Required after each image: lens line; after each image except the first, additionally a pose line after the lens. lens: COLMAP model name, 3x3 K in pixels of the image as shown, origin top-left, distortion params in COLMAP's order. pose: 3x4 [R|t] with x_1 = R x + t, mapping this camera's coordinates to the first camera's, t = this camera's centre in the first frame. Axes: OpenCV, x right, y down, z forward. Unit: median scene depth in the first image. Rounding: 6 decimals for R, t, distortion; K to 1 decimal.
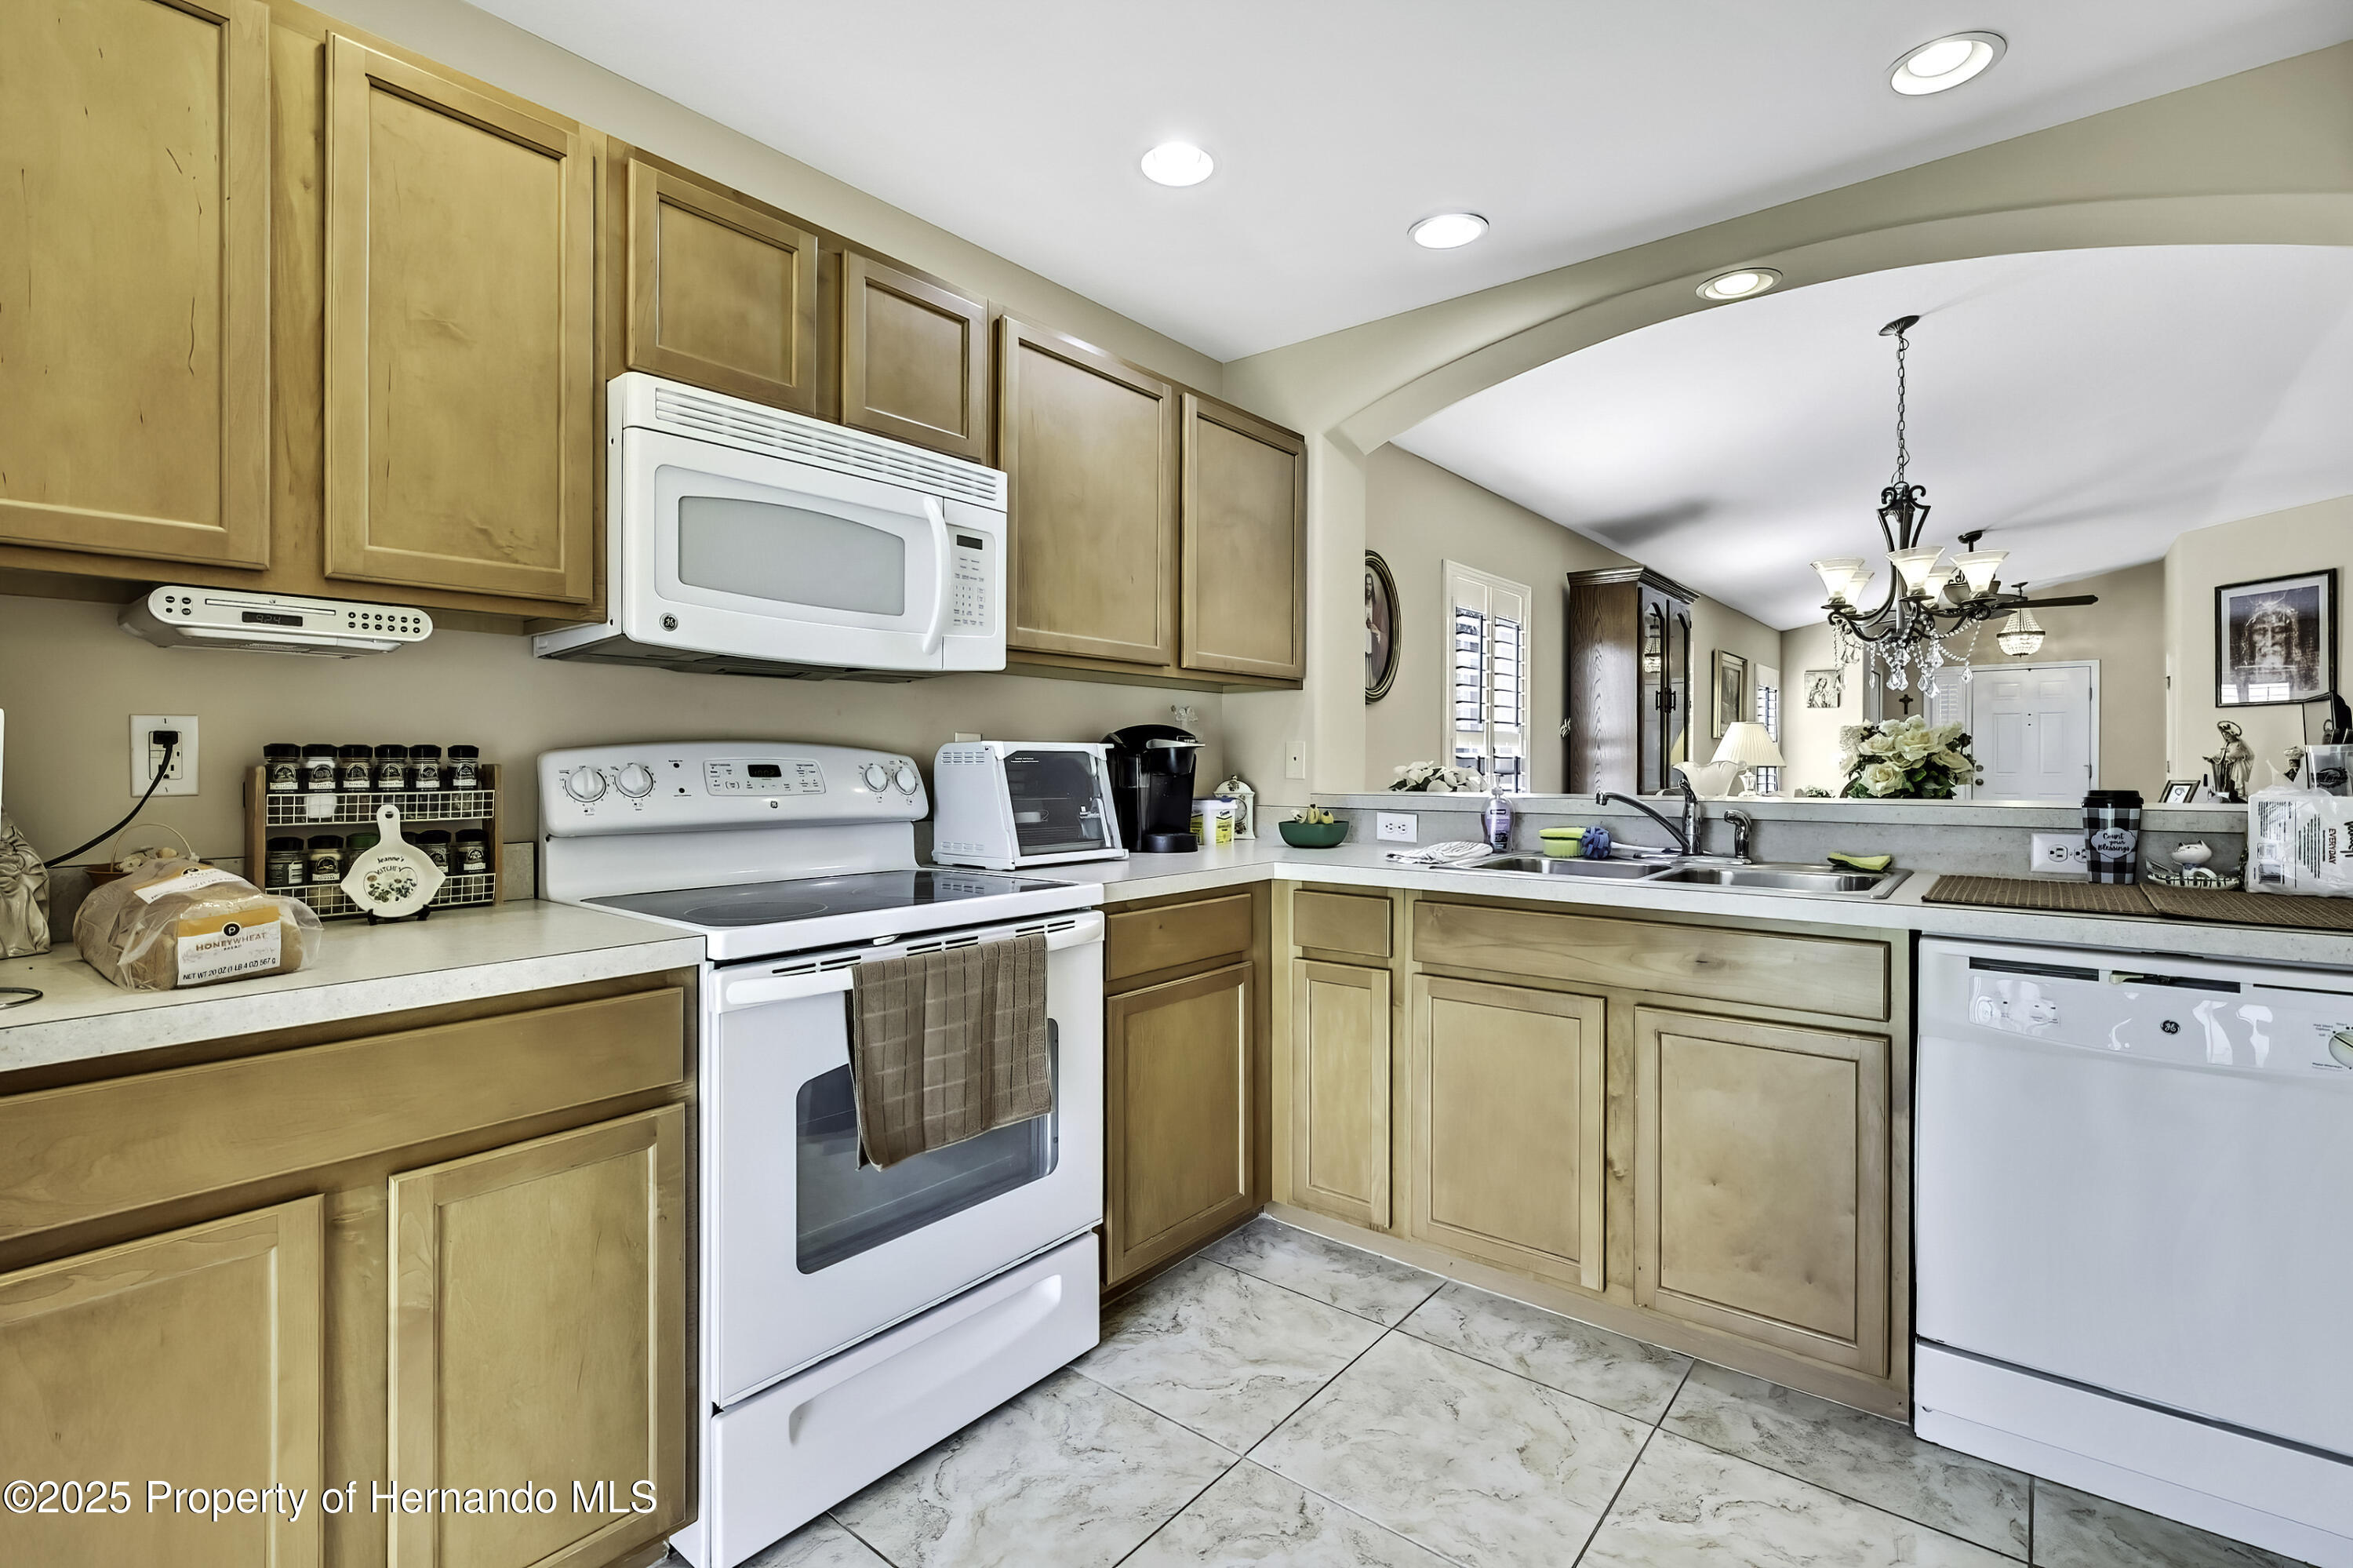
lens RADIAL K [[1098.5, 0, 1143.9], [0, 1098.5, 752.7], [0, 0, 1]] dist [0.001221, -0.000108]
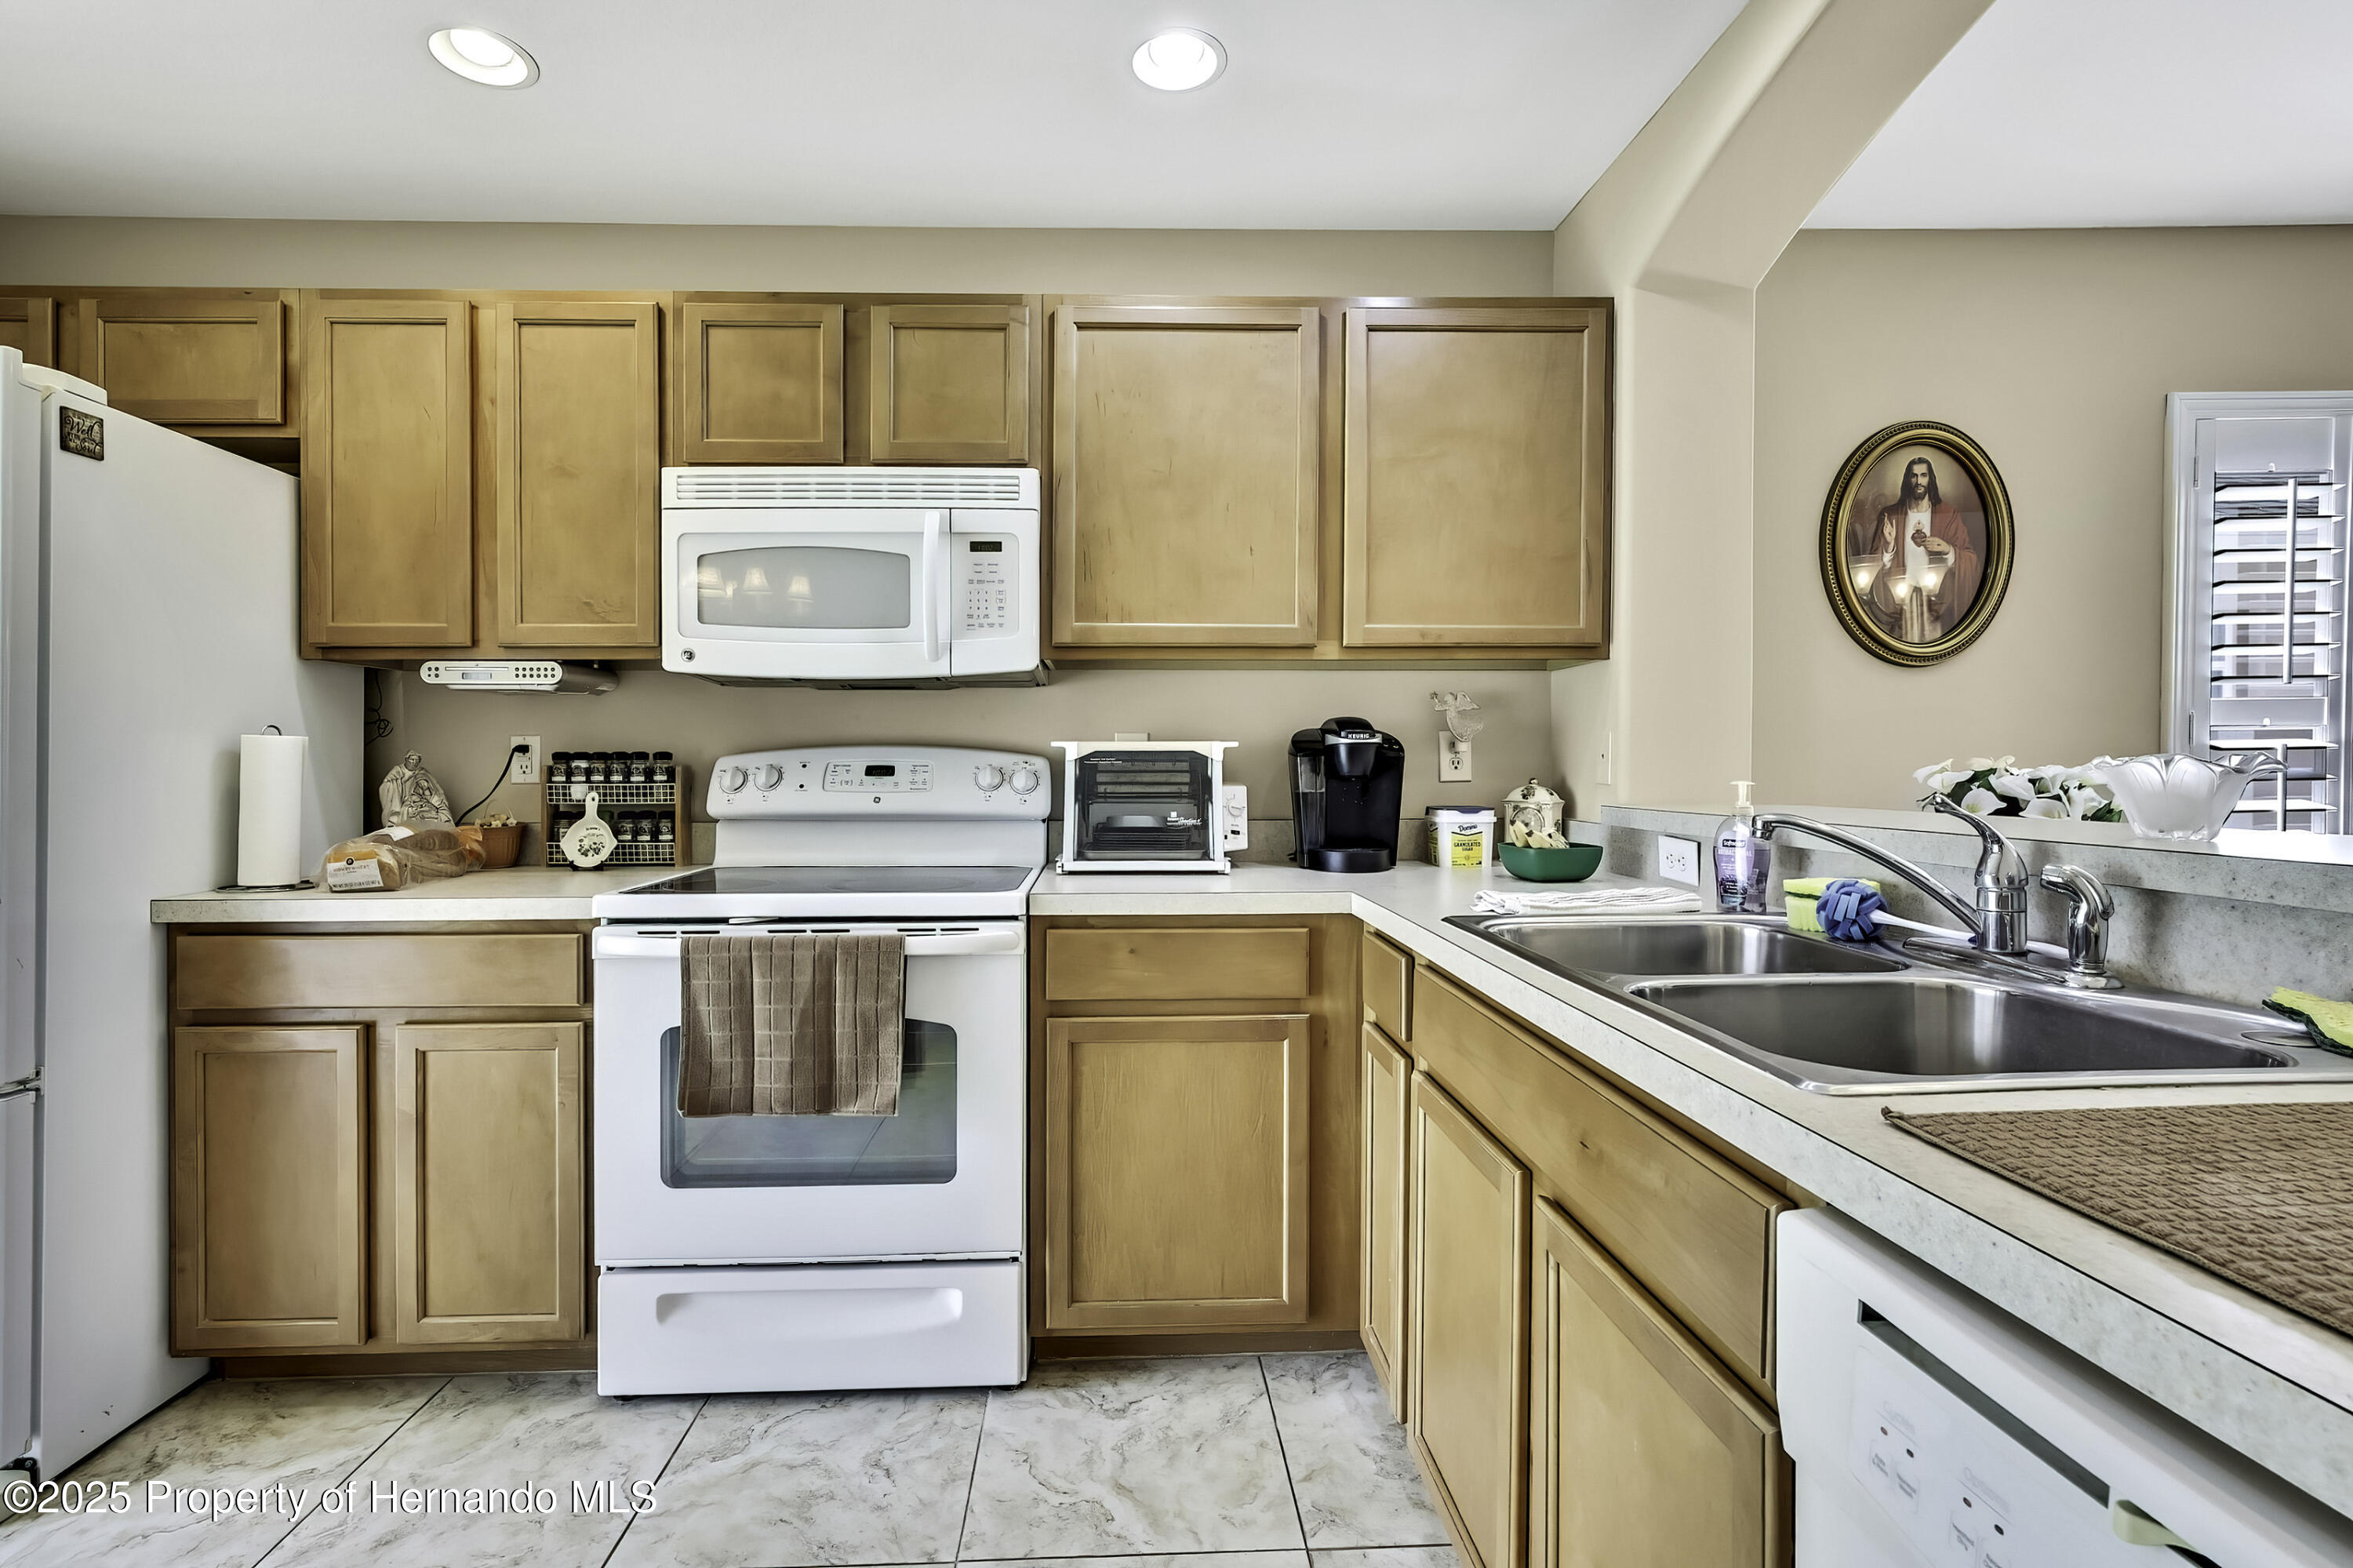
lens RADIAL K [[1039.2, 0, 1048.6], [0, 1039.2, 753.6], [0, 0, 1]] dist [-0.001178, -0.001093]
pose [[0.658042, -0.008521, -0.752933, 0.698861], [0.008534, 0.999956, -0.003858, 0.005136], [0.752933, -0.003887, 0.658086, 0.475211]]
